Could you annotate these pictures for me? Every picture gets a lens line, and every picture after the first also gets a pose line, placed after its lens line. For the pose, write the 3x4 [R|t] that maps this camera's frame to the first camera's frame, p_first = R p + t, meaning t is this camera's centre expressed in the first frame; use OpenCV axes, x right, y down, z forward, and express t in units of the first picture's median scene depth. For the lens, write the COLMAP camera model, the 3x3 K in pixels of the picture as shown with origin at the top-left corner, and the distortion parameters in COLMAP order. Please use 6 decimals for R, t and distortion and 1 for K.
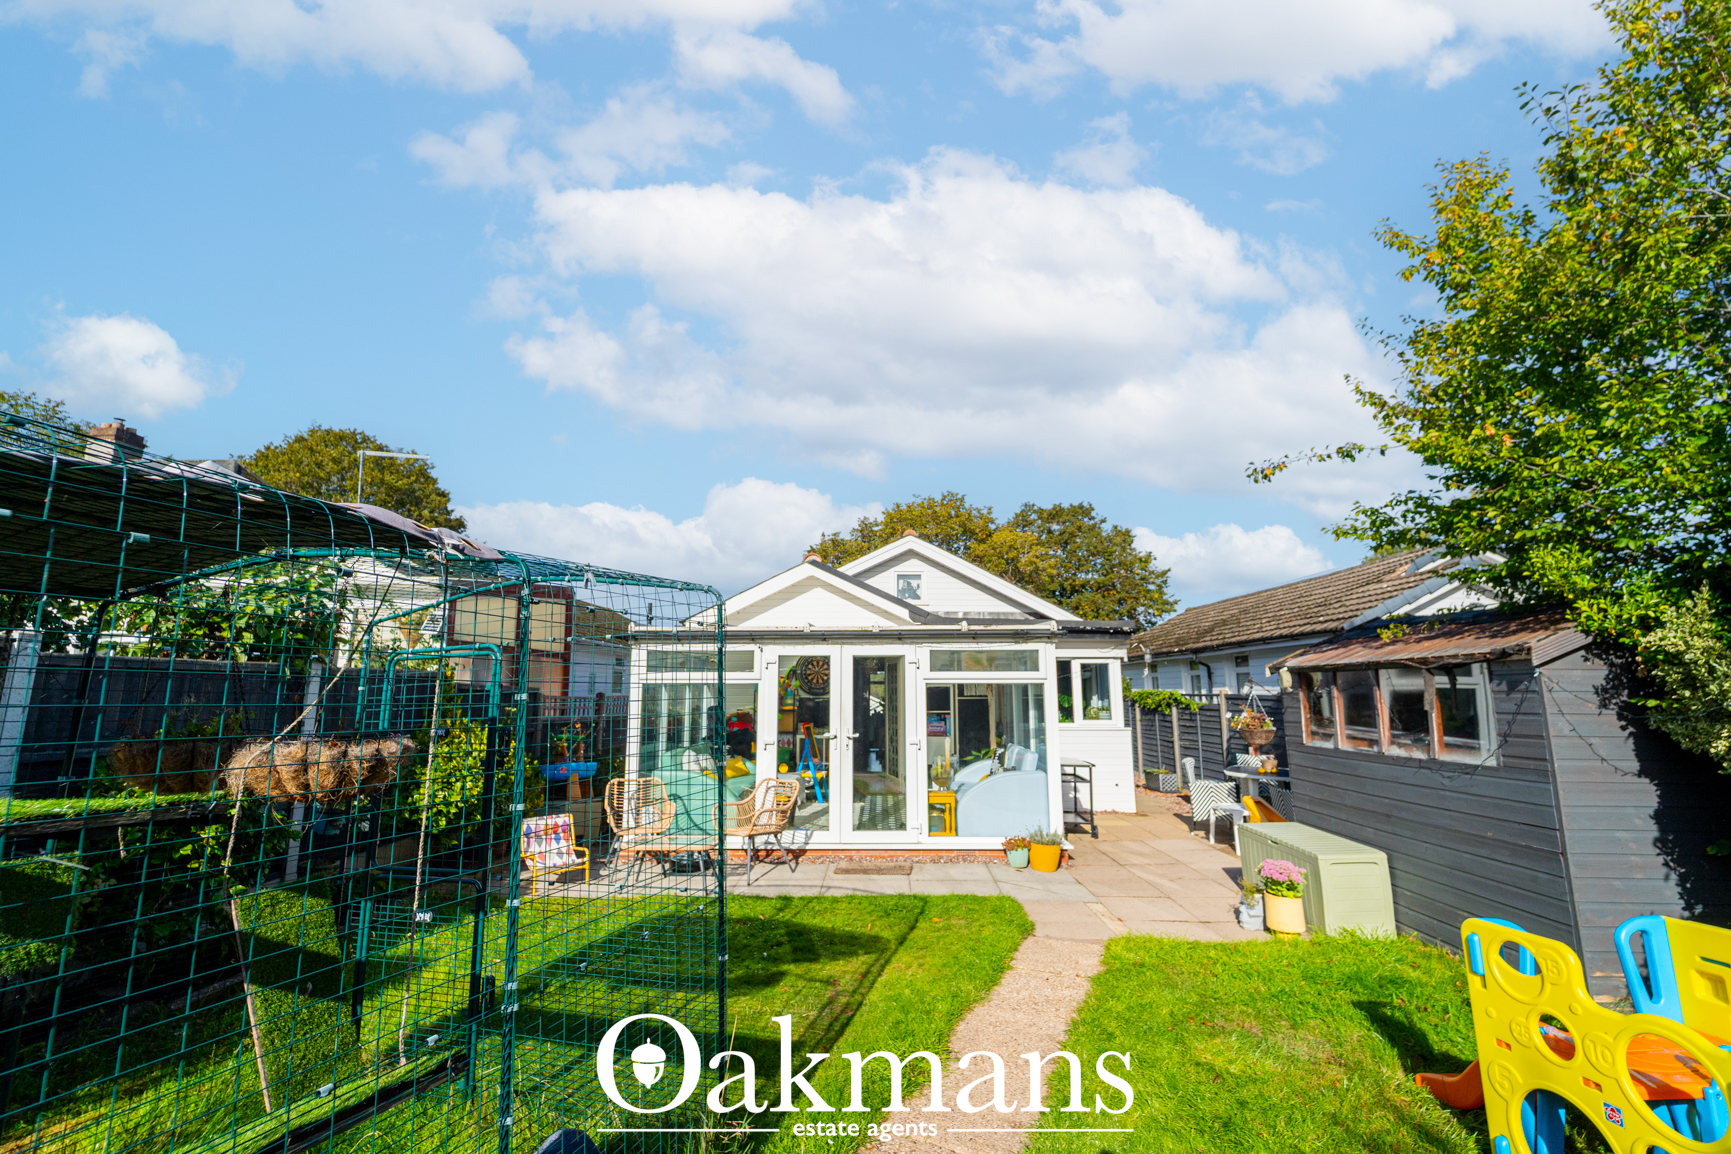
lens RADIAL K [[695.4, 0, 866.4], [0, 695.4, 575.0], [0, 0, 1]] dist [0.001632, -0.000848]
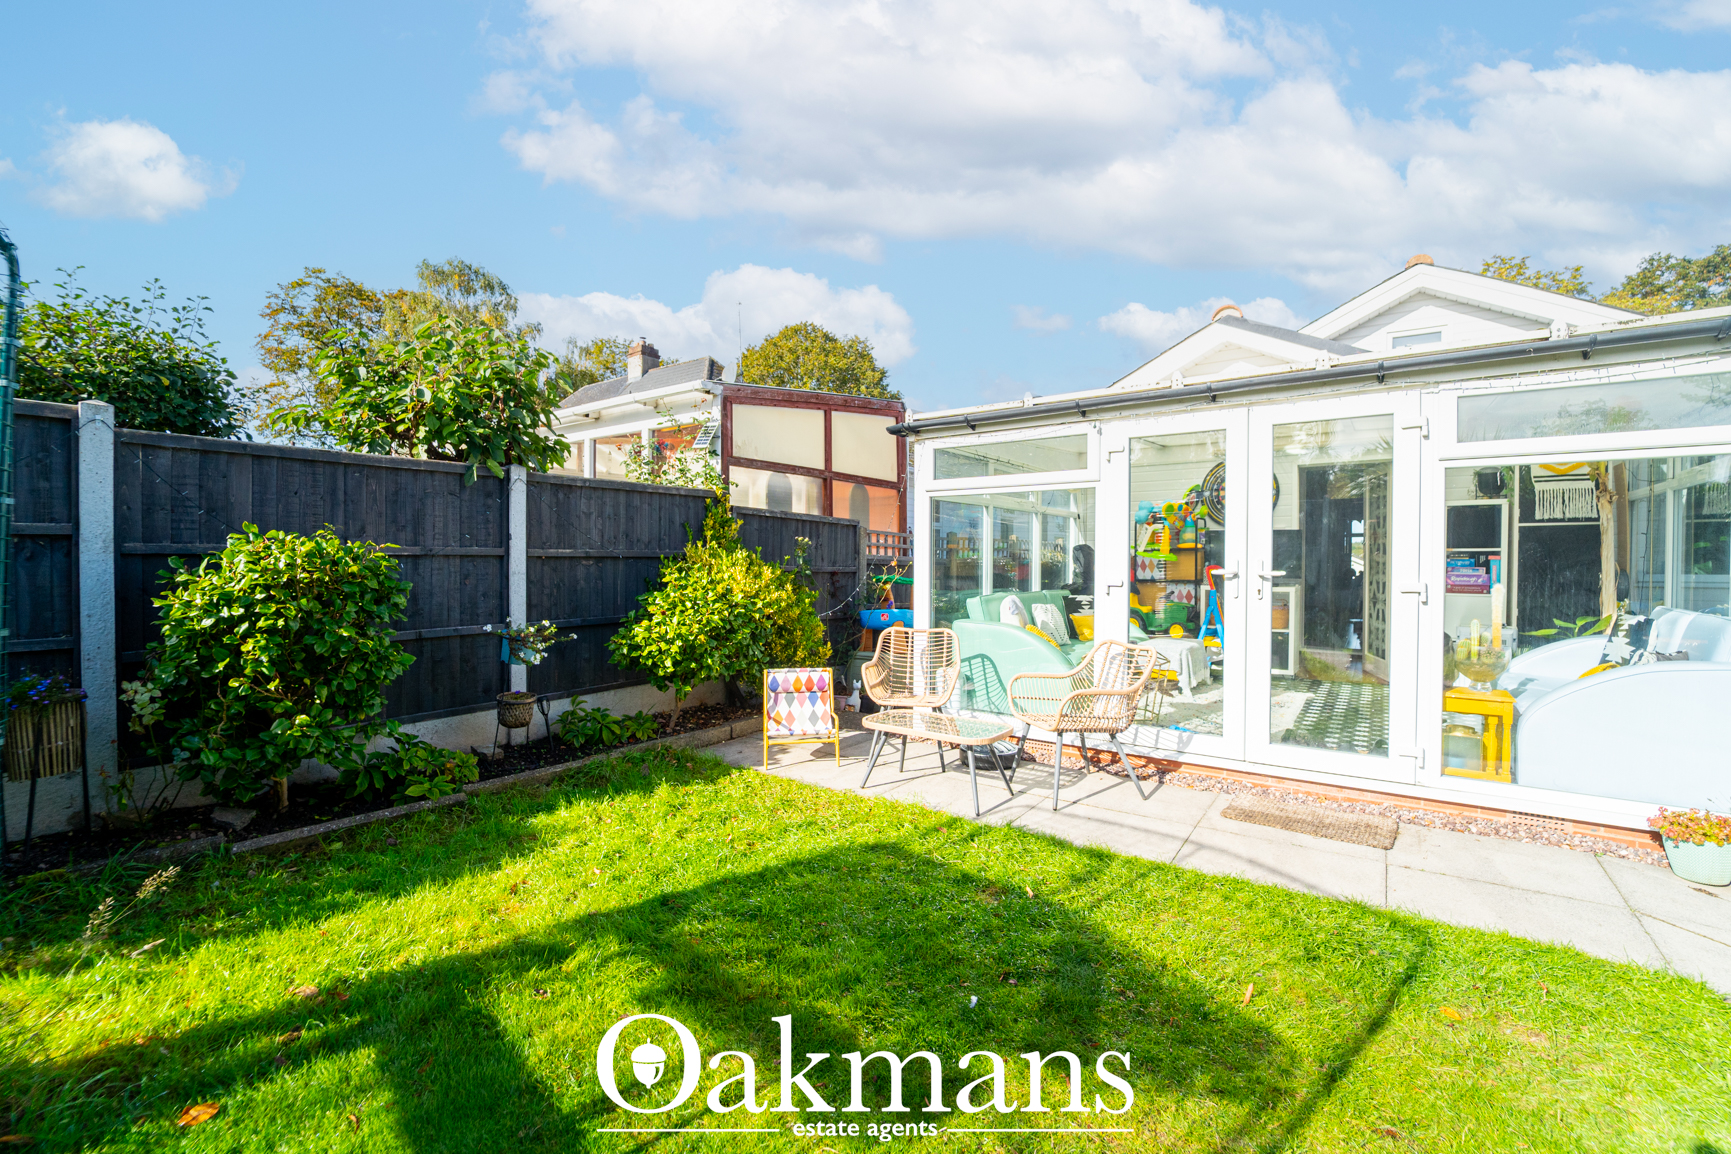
lens RADIAL K [[723.7, 0, 868.8], [0, 723.7, 568.3], [0, 0, 1]] dist [-0.022519, -0.000347]
pose [[0.827121, 0.010998, -0.561916, 0.034425], [0.090619, 0.984117, 0.152650, 0.114294], [0.554670, -0.177180, 0.812987, 0.380140]]
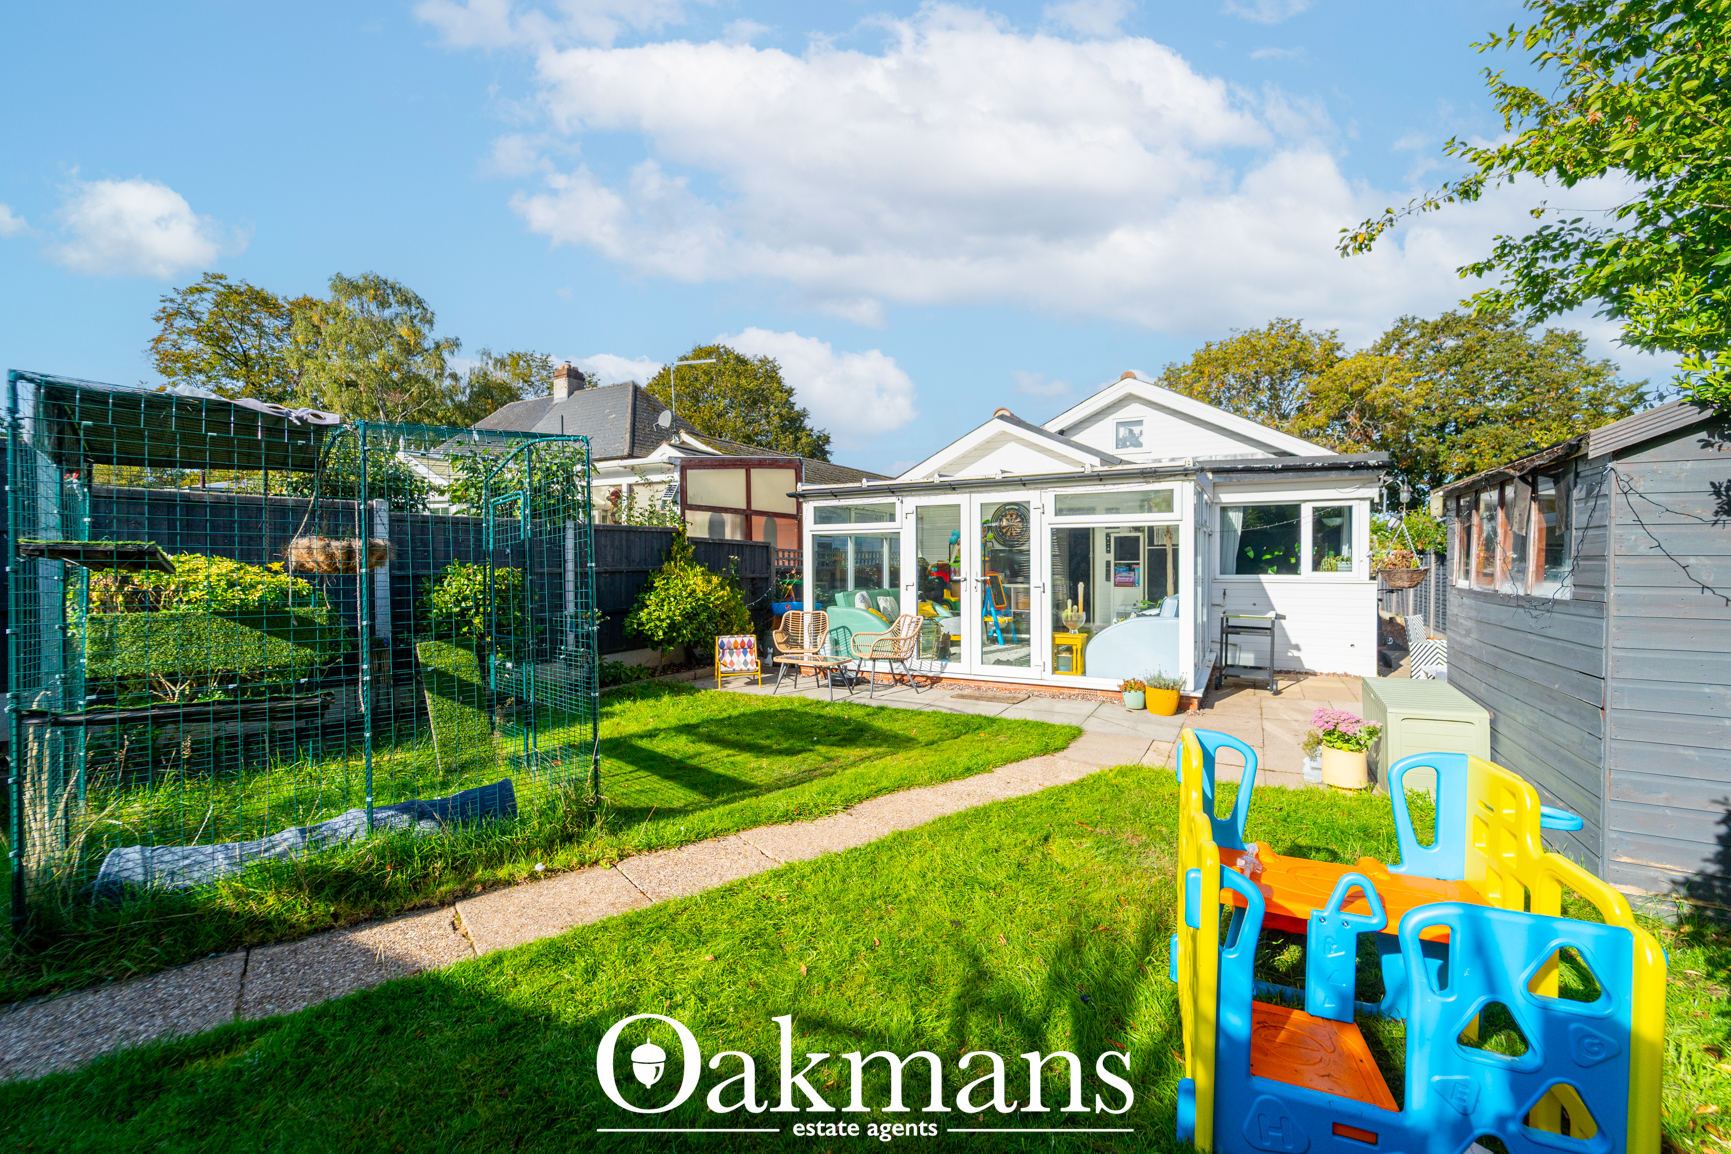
lens RADIAL K [[678.7, 0, 867.9], [0, 678.7, 564.2], [0, 0, 1]] dist [-0.003429, -0.000482]
pose [[0.893247, -0.000501, -0.449566, 0.291441], [0.079729, 0.984324, 0.157318, 0.032864], [0.442440, -0.176367, 0.879285, 0.017626]]
